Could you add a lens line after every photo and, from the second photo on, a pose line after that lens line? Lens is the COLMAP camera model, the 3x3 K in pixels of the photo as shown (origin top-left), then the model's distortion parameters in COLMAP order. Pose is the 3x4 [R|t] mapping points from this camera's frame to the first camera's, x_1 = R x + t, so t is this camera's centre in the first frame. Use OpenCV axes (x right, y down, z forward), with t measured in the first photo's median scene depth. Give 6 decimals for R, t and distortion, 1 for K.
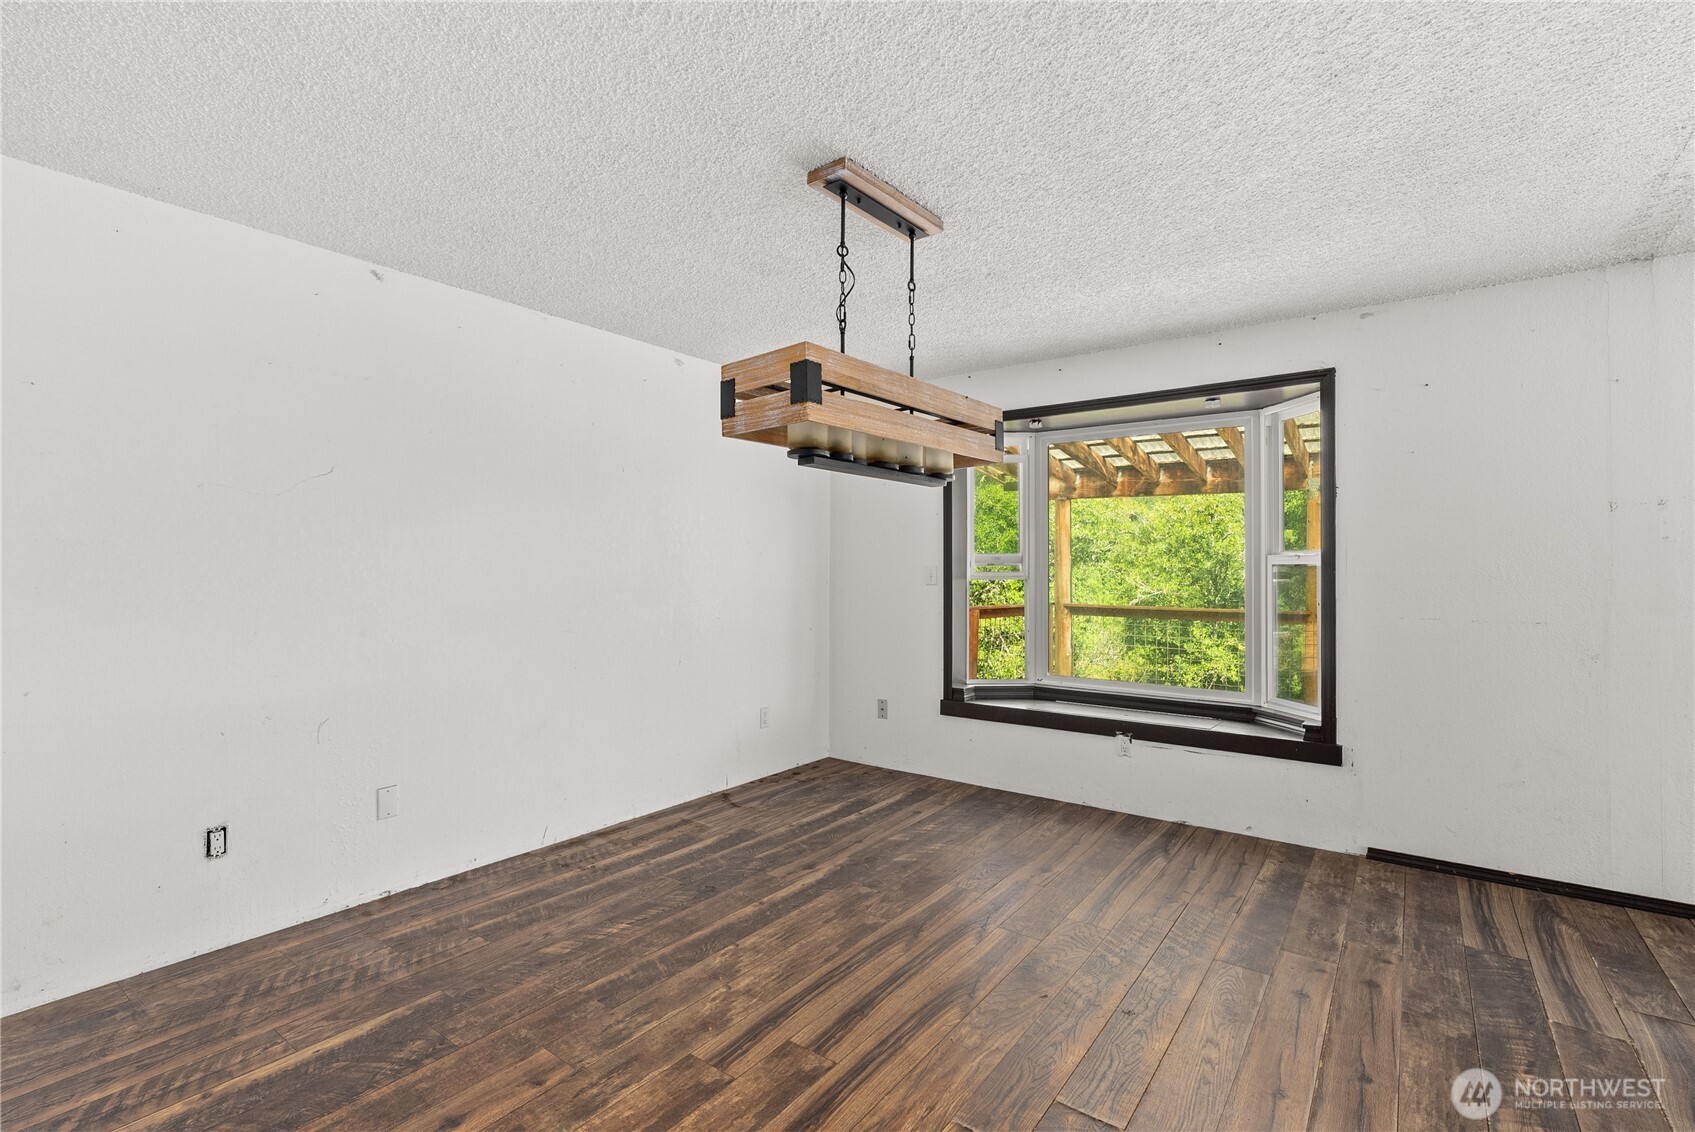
lens RADIAL K [[773.0, 0, 849.7], [0, 773.0, 560.0], [0, 0, 1]] dist [-0.010900, 0.001793]
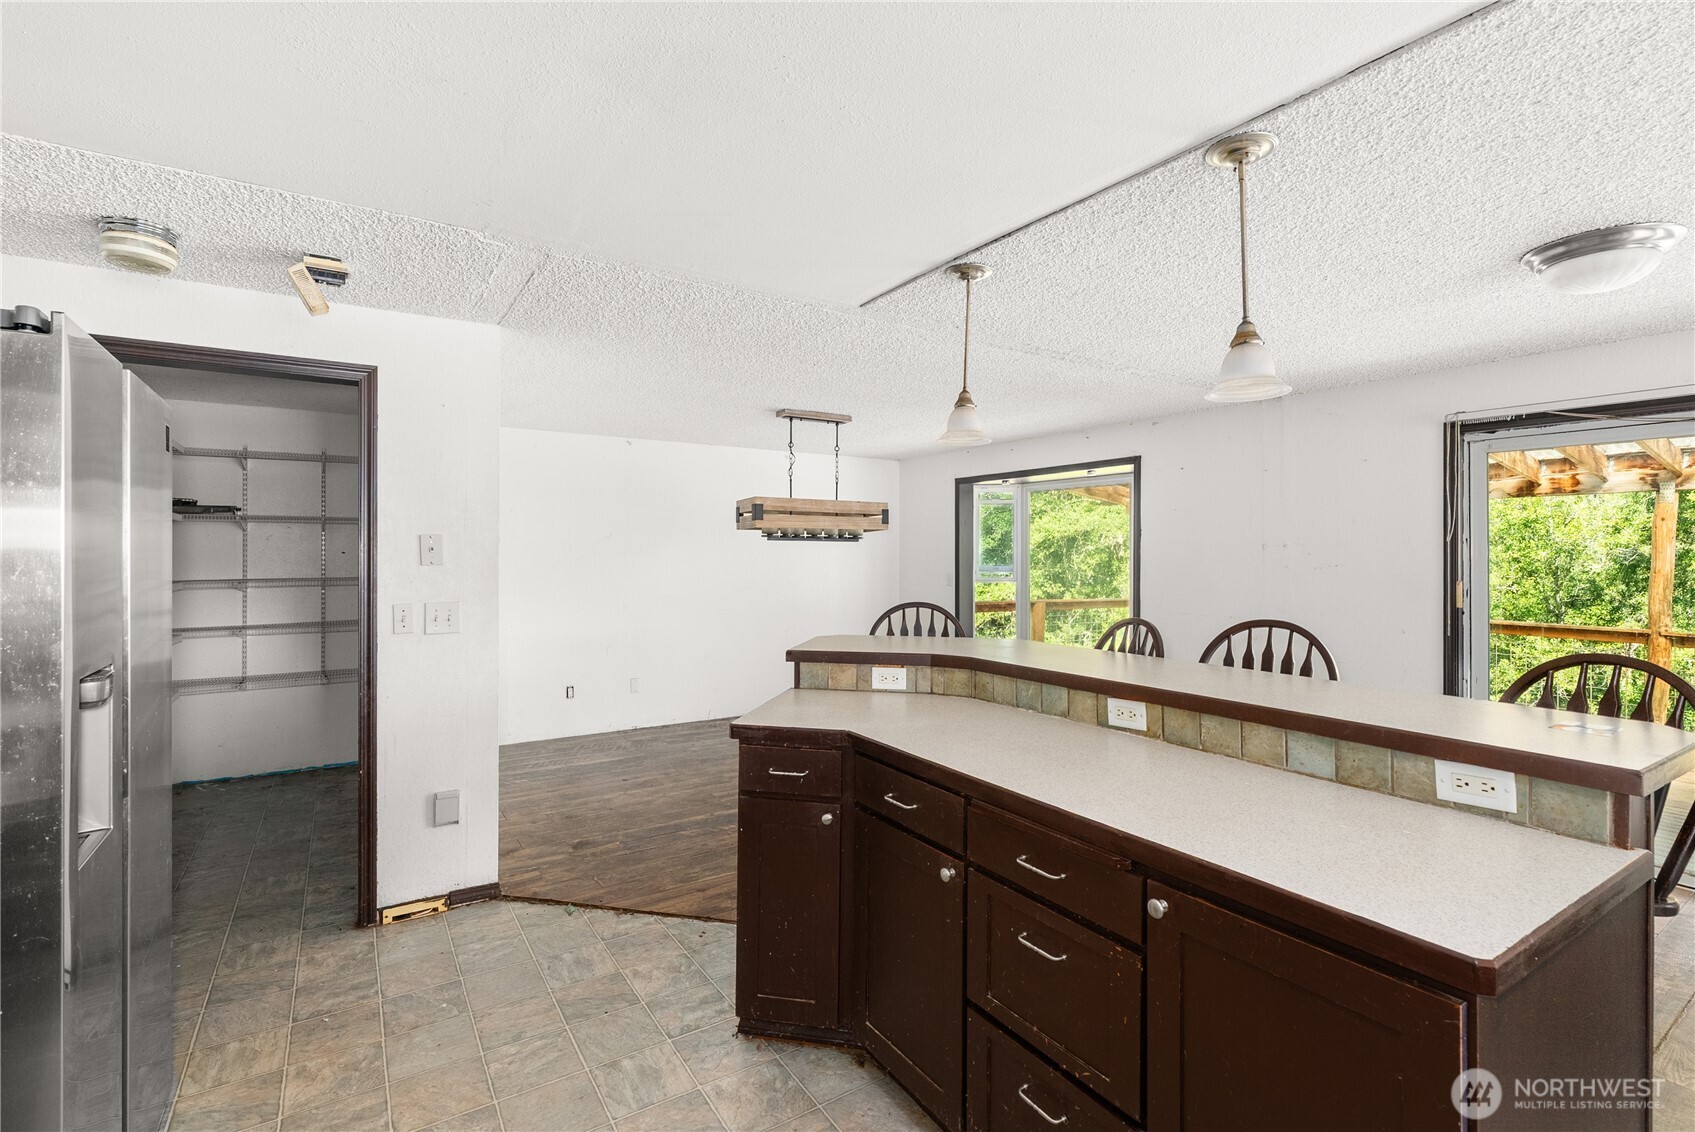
lens RADIAL K [[773.0, 0, 841.4], [0, 773.0, 561.3], [0, 0, 1]] dist [-0.010900, 0.001793]
pose [[0.935897, 0.000013, -0.352273, 0.827951], [0.005949, 0.999857, 0.015842, -0.080362], [0.352223, -0.016922, 0.935763, -0.965845]]
